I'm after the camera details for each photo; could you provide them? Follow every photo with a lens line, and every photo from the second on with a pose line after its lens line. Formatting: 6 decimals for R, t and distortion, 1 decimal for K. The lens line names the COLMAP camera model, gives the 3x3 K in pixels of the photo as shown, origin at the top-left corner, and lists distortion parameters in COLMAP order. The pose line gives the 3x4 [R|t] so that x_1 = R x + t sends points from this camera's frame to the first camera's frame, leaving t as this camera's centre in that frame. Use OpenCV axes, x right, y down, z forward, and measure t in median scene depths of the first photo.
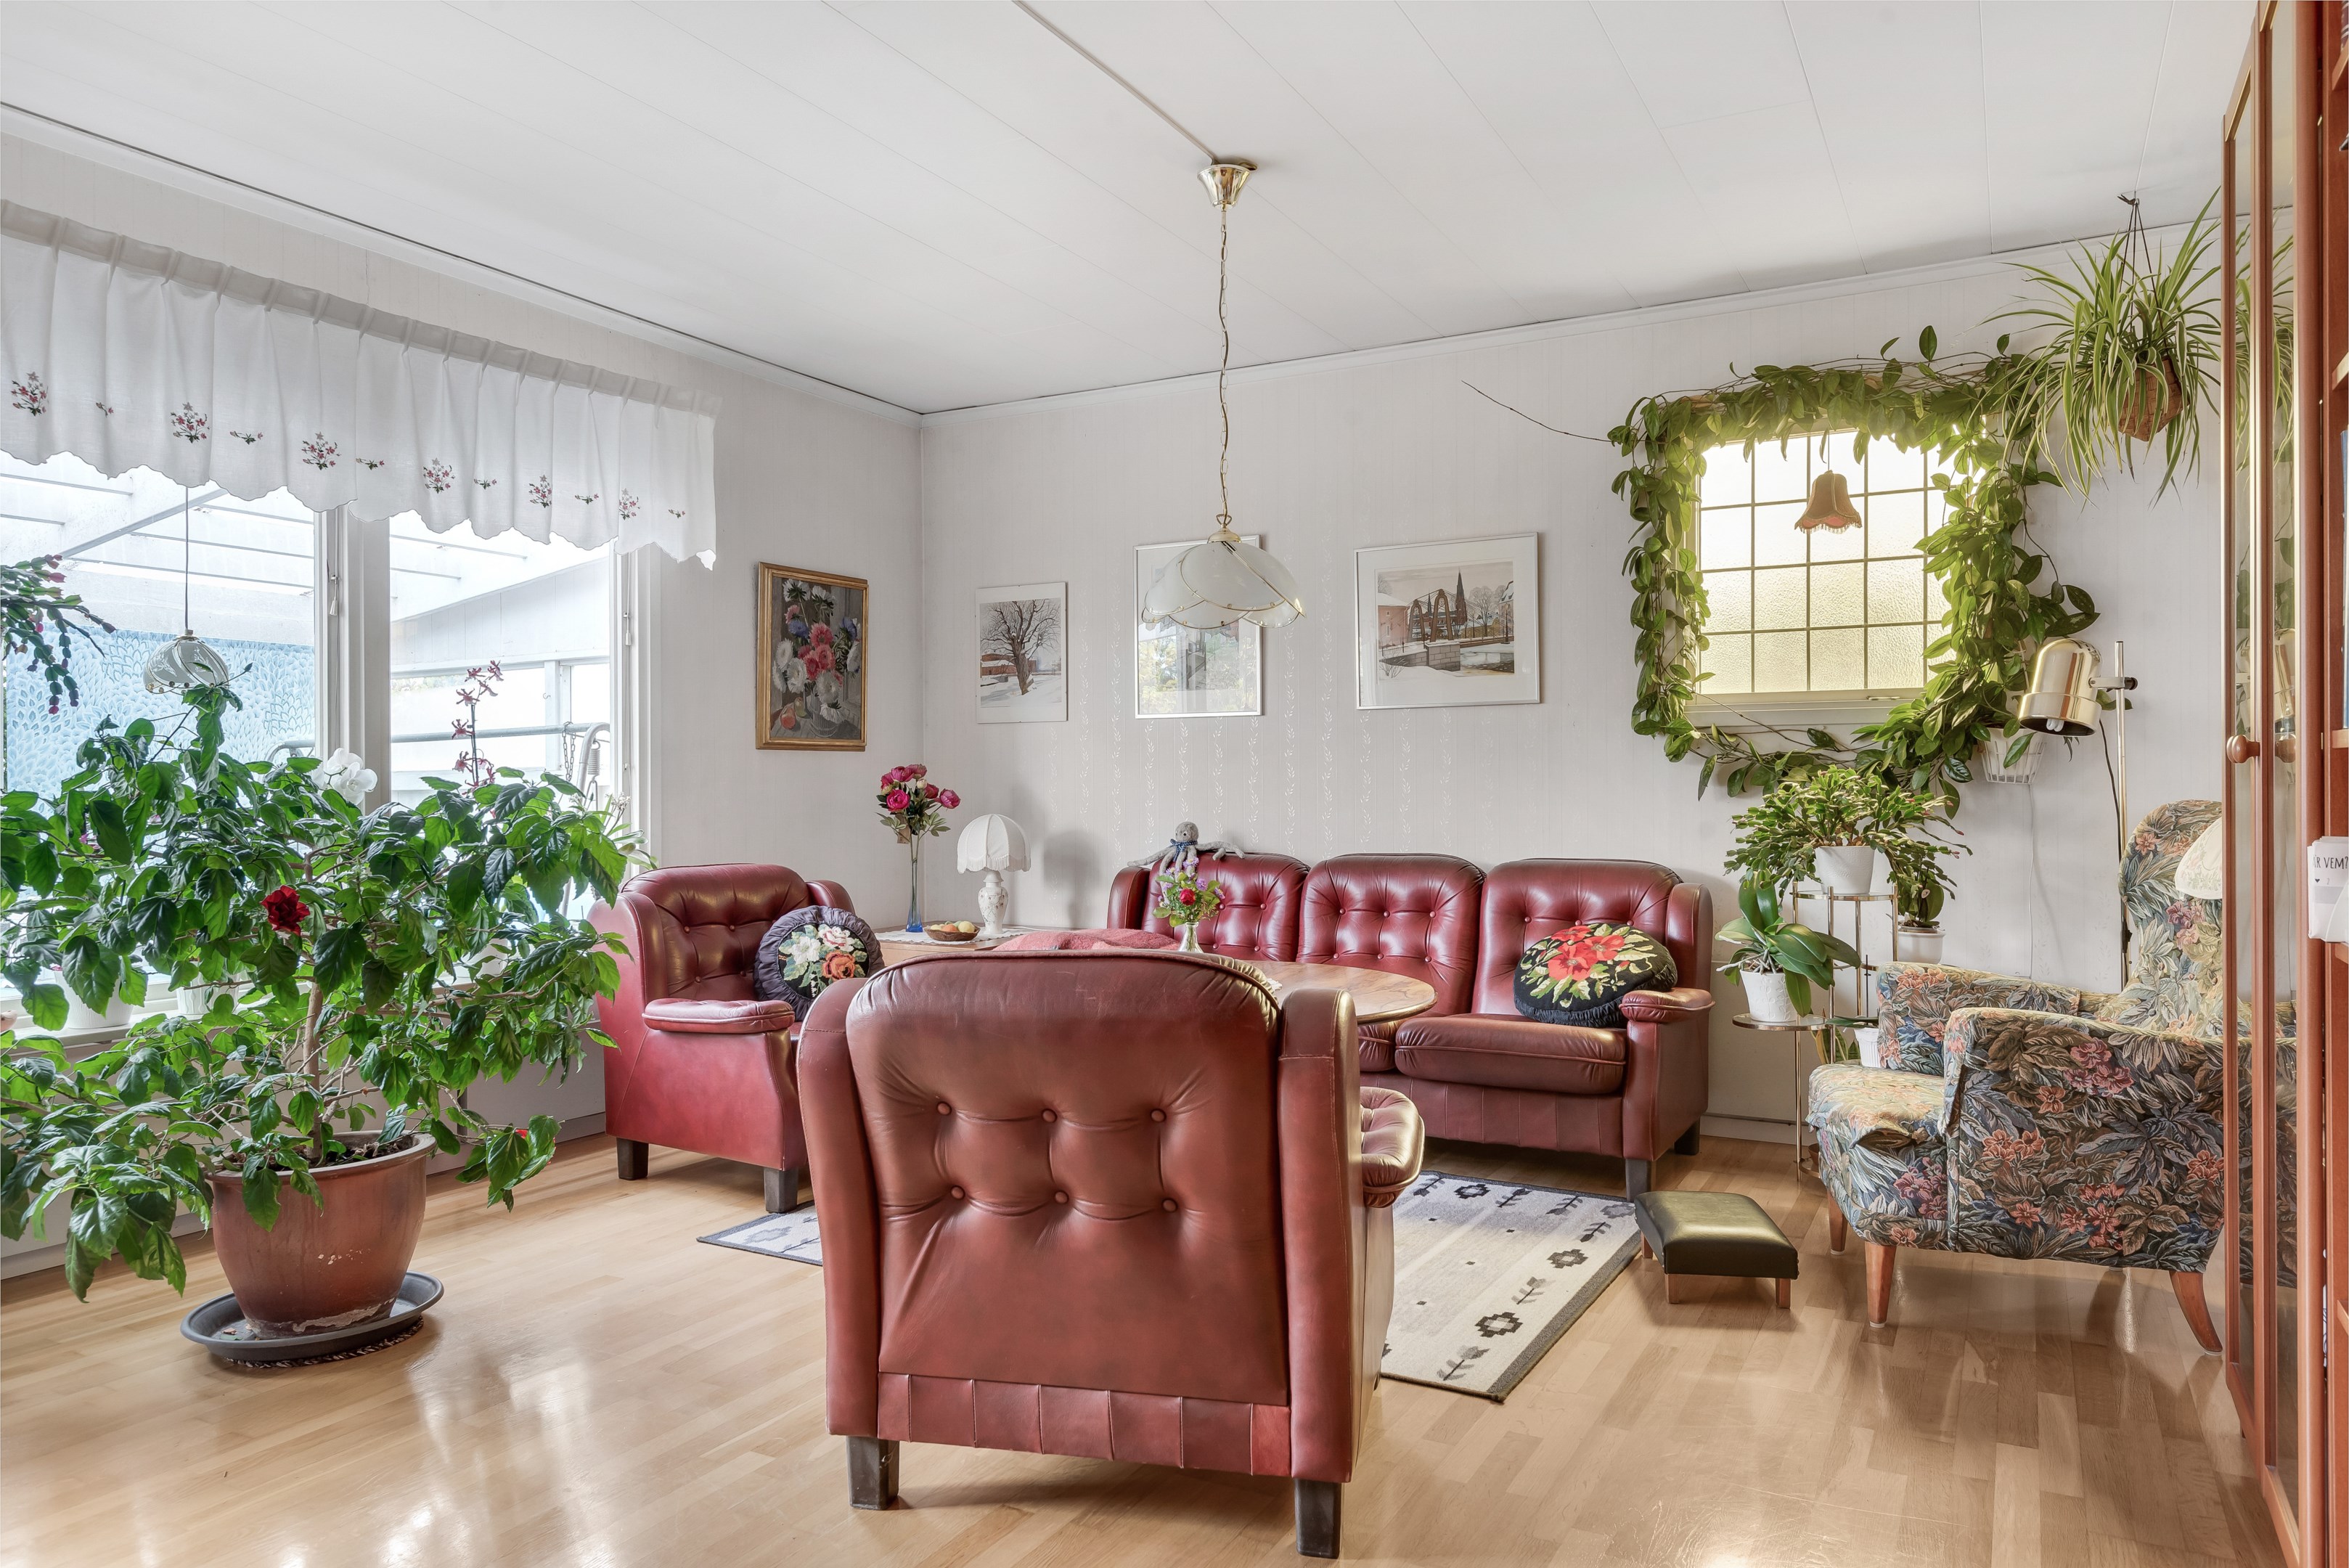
lens RADIAL K [[1533.6, 0, 1174.5], [0, 1533.6, 784.0], [0, 0, 1]] dist [0.042847, -0.040046]
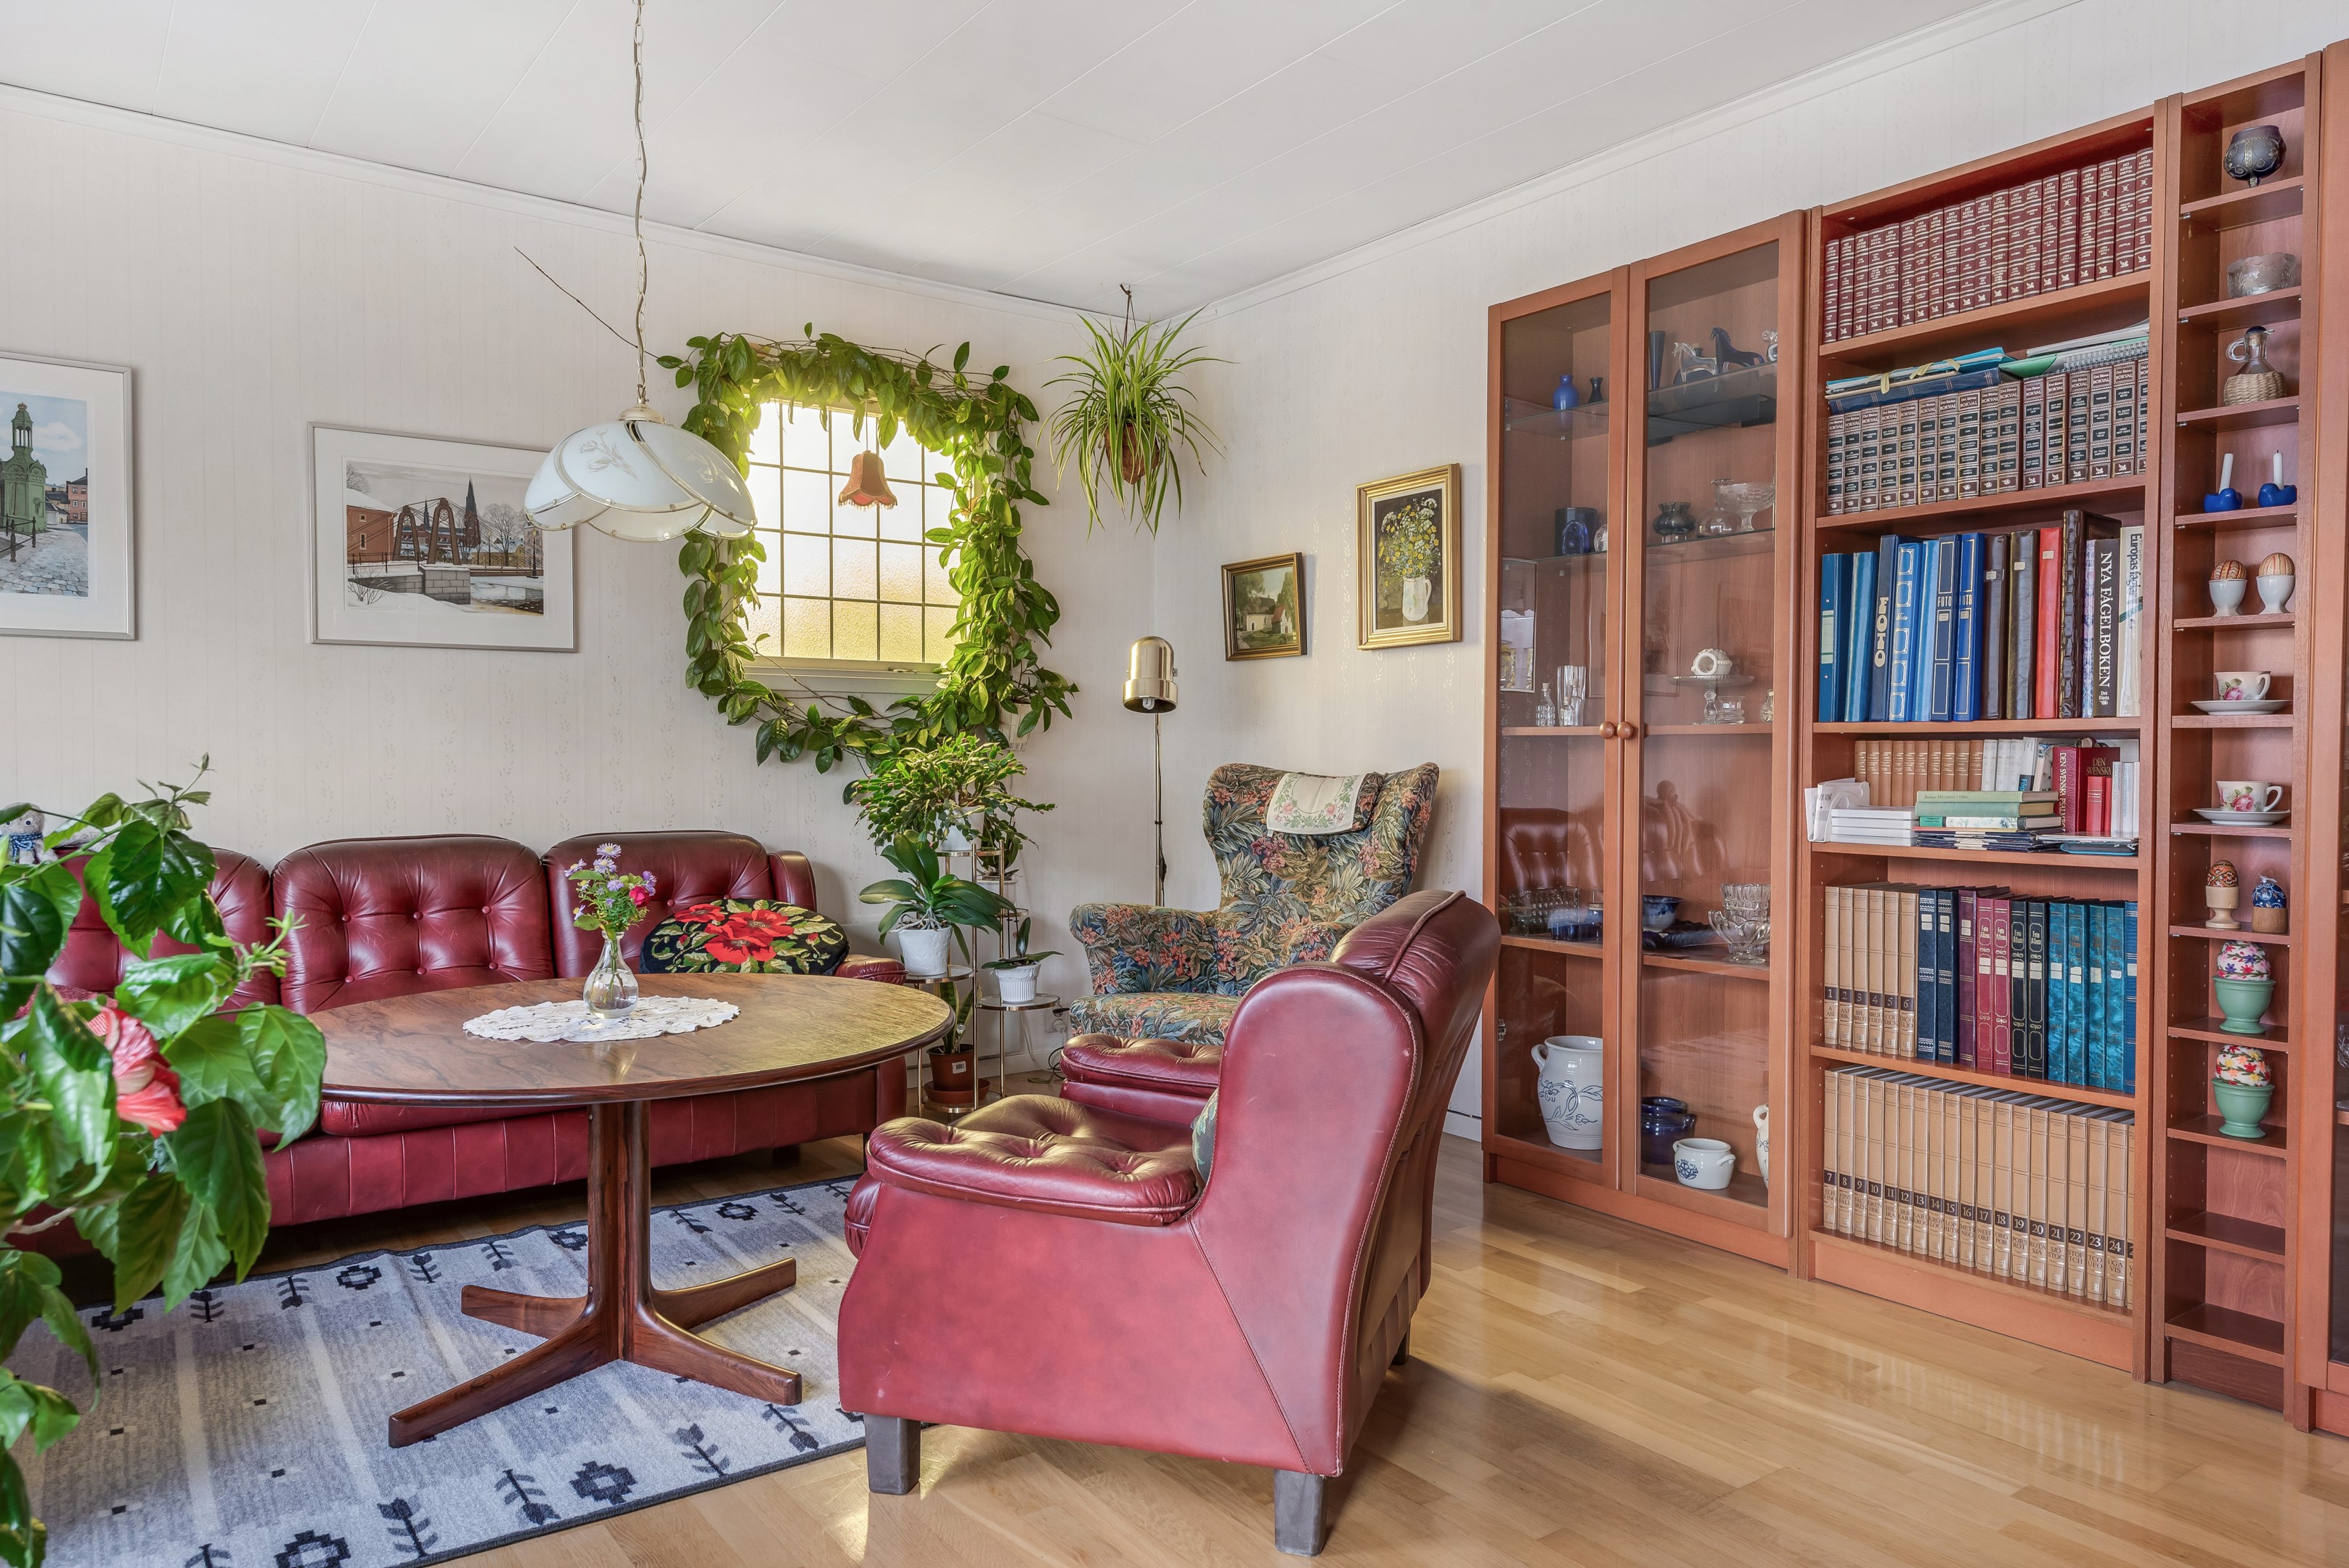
lens RADIAL K [[1588.1, 0, 1174.5], [0, 1588.1, 784.0], [0, 0, 1]] dist [0.060216, -0.056036]
pose [[0.409961, -0.014876, 0.911982, -0.469292], [-0.006039, 0.999801, 0.019024, 0.001642], [-0.912083, -0.013306, 0.409789, 0.354738]]
